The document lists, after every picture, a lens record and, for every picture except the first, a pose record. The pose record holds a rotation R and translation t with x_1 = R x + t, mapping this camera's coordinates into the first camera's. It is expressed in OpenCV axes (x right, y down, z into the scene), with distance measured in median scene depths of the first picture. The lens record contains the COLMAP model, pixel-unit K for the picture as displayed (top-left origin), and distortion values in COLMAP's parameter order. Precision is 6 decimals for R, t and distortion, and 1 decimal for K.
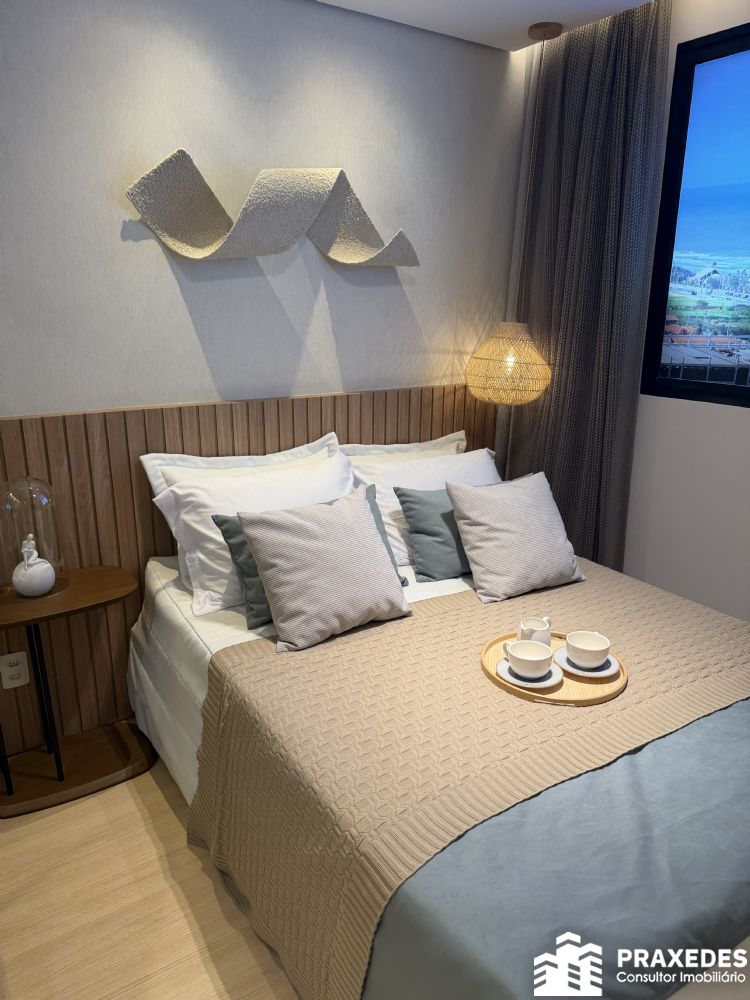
lens RADIAL K [[707.2, 0, 358.9], [0, 707.2, 487.6], [0, 0, 1]] dist [0.054551, -0.079504]
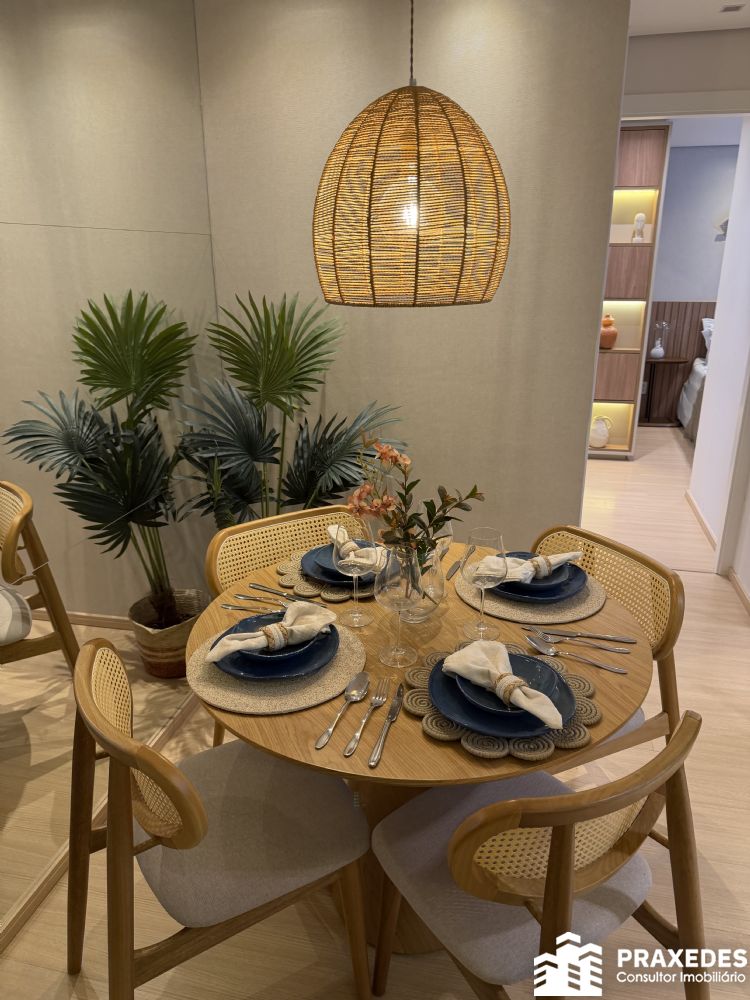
lens RADIAL K [[707.2, 0, 379.6], [0, 707.2, 505.0], [0, 0, 1]] dist [0.054551, -0.079504]
pose [[0.695027, 0.239273, -0.678001, 0.972892], [-0.189075, 0.970635, 0.148724, 0.534543], [0.693677, 0.024825, 0.719858, -2.069416]]
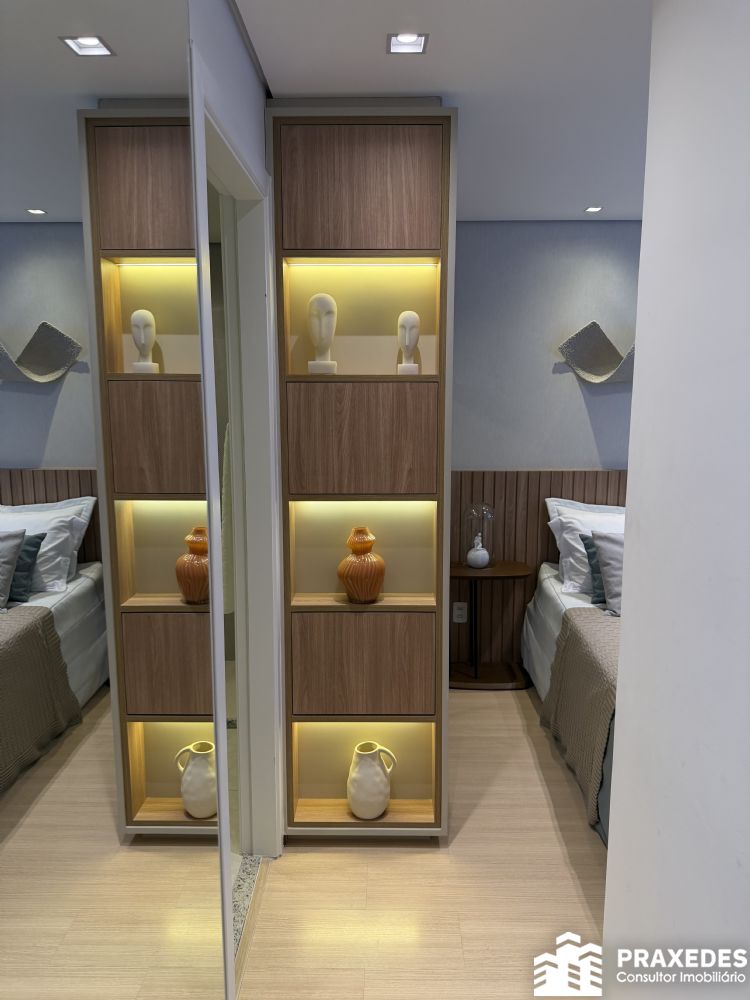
lens RADIAL K [[707.2, 0, 372.8], [0, 707.2, 502.7], [0, 0, 1]] dist [0.054551, -0.079504]
pose [[0.828770, 0.095358, -0.551404, 0.292200], [-0.149762, 0.987226, -0.054366, 0.124384], [0.539177, 0.127636, 0.832465, -0.639908]]
